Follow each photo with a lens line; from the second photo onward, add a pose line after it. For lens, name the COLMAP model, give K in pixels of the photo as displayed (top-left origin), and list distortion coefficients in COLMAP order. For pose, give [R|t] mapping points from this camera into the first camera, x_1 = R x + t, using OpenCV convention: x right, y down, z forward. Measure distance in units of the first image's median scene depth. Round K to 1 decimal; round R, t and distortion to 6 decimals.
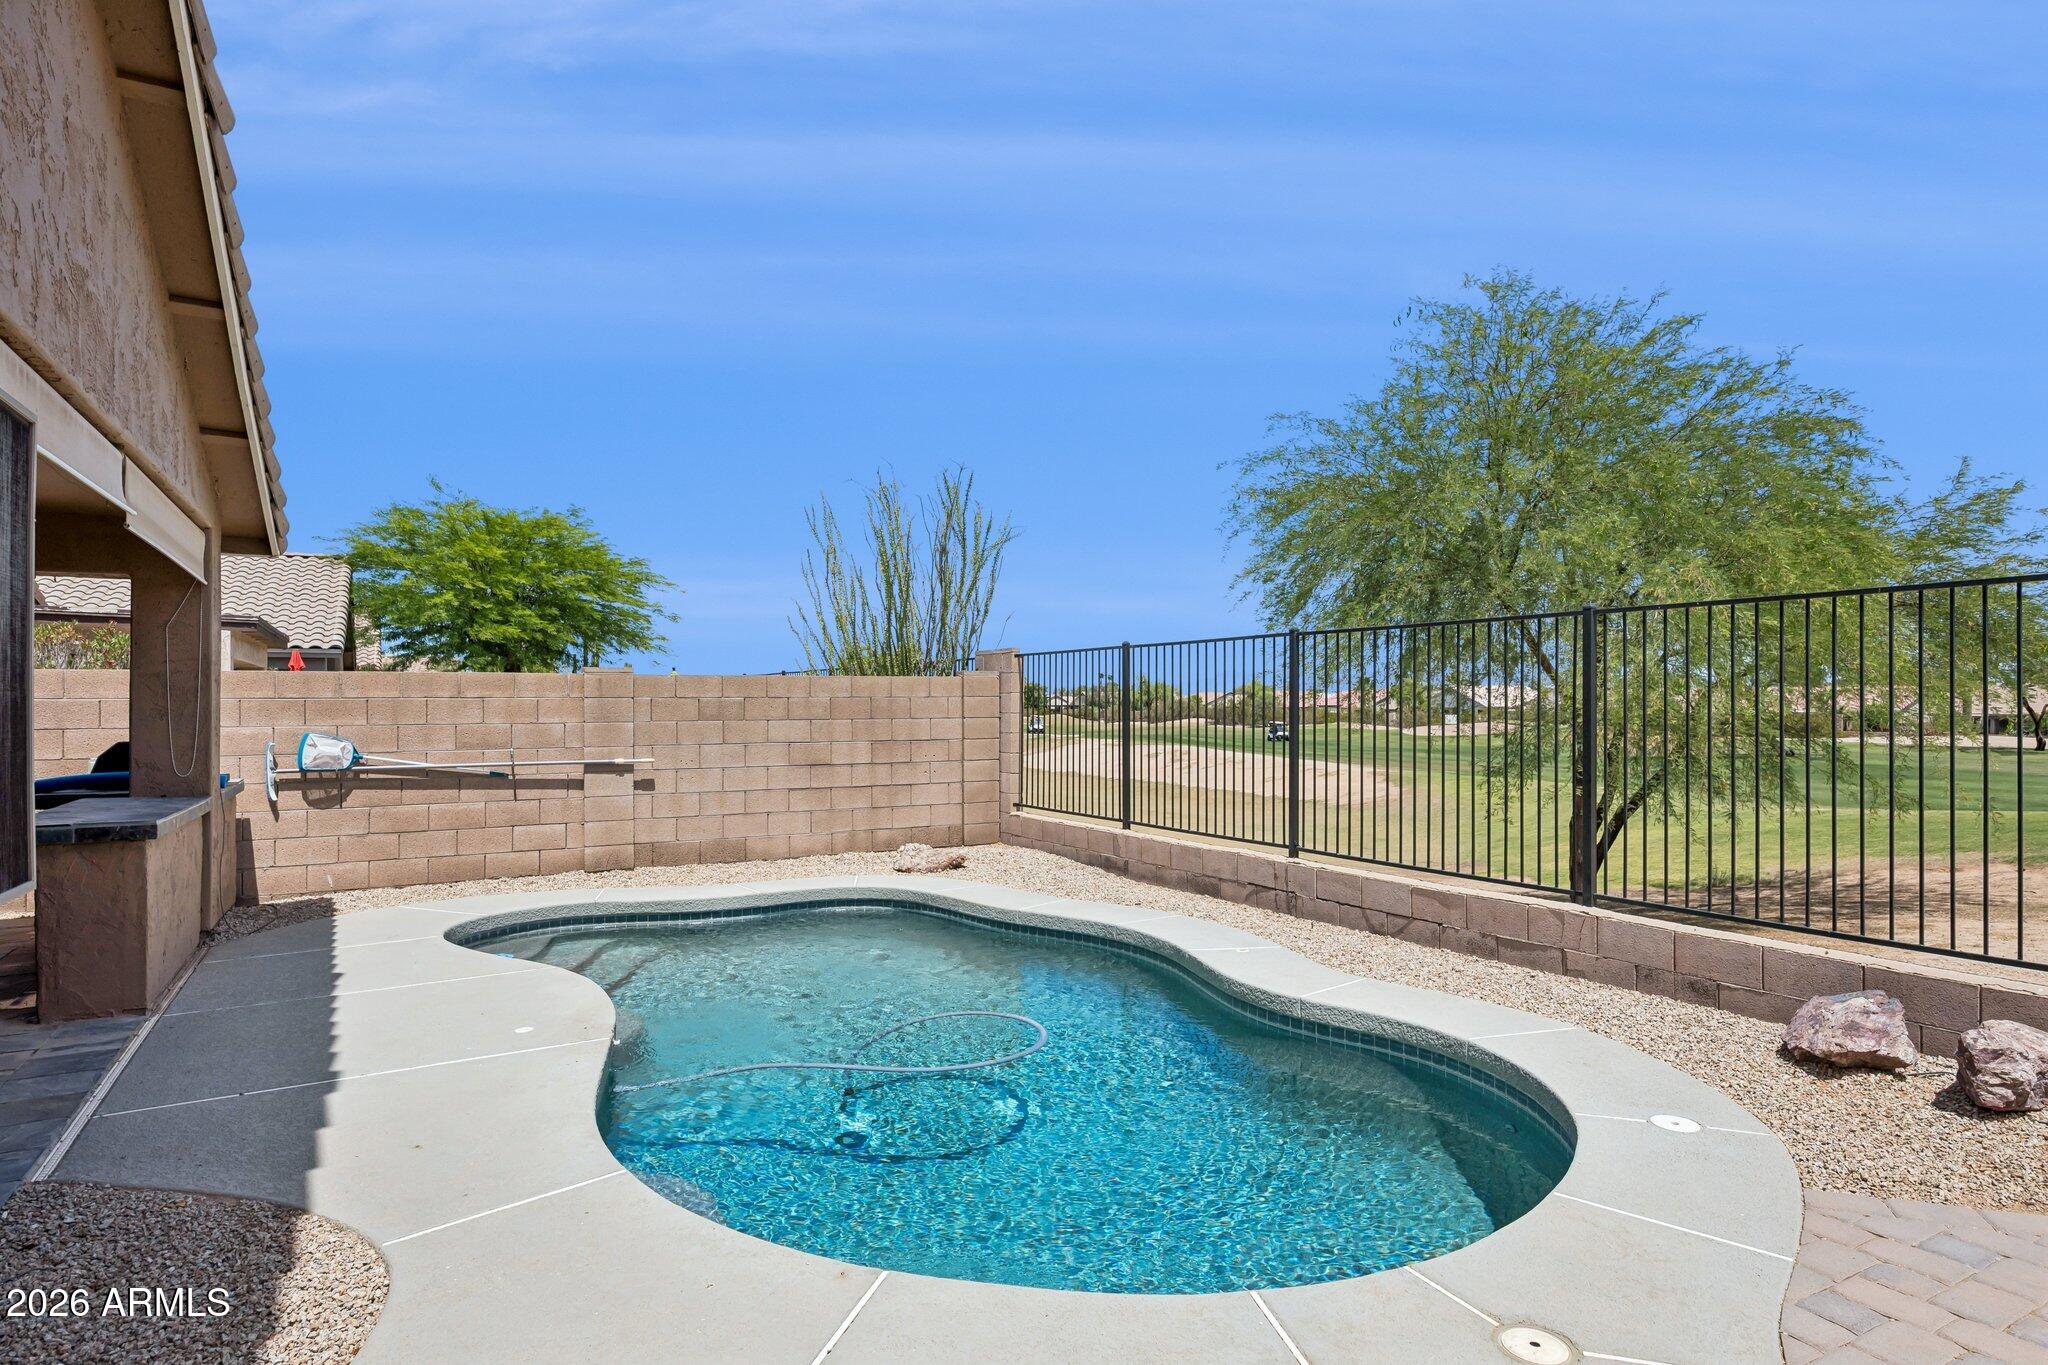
lens RADIAL K [[1139.1, 0, 1043.7], [0, 1139.1, 695.4], [0, 0, 1]] dist [-0.004868, 0.002296]
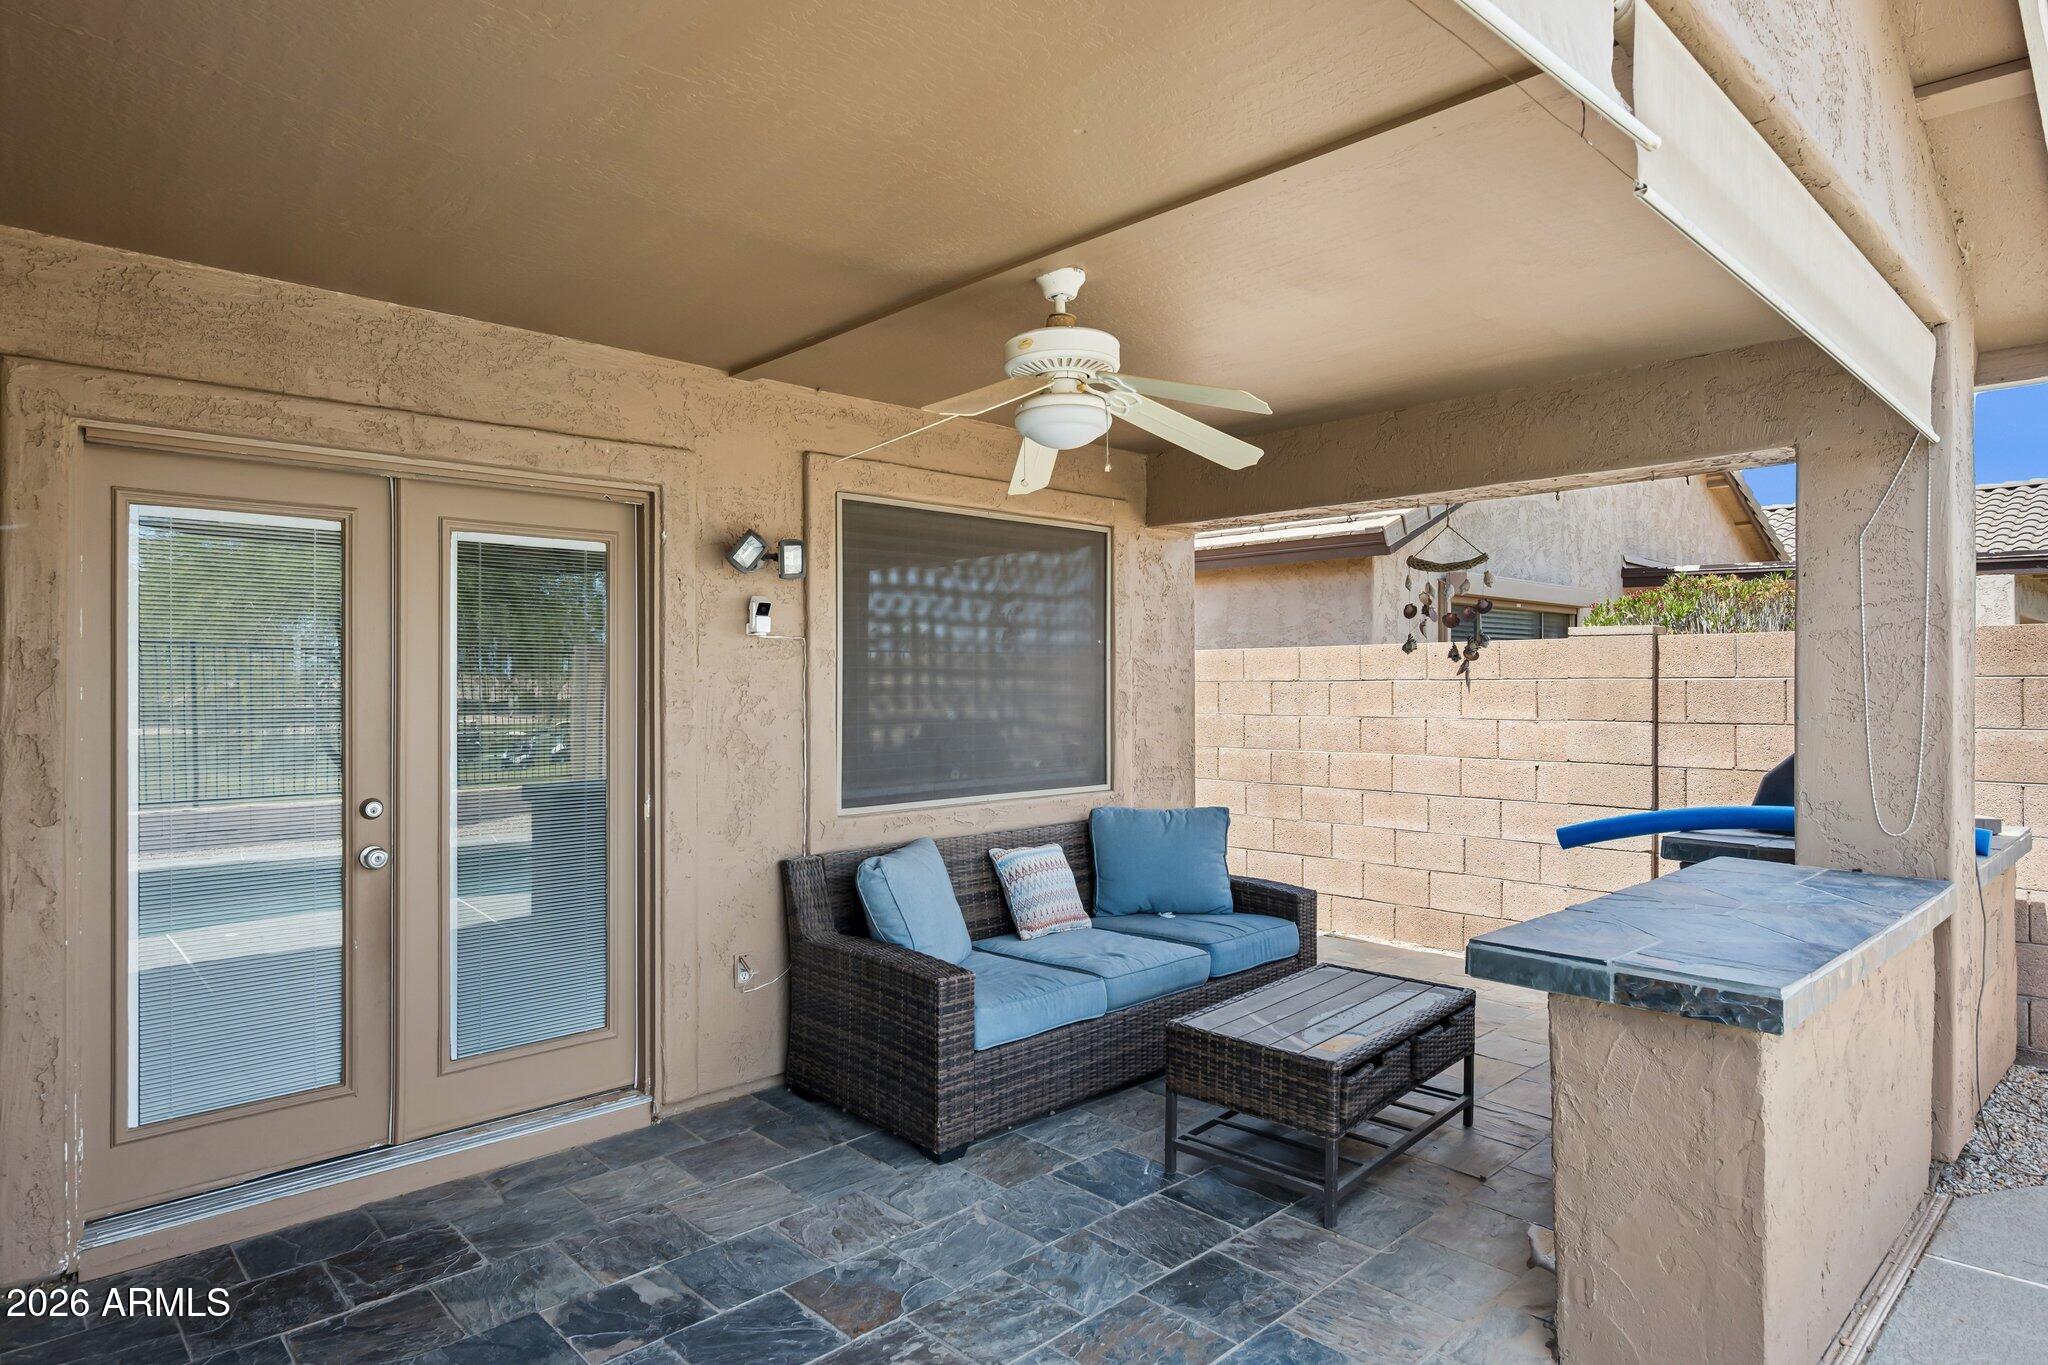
lens RADIAL K [[1150.2, 0, 1041.4], [0, 1150.2, 689.6], [0, 0, 1]] dist [-0.001604, 0.000667]
pose [[0.238843, 0.001427, -0.971057, -0.340391], [0.012008, 0.999918, 0.004423, 0.000803], [0.970984, -0.012717, 0.238806, 0.492224]]
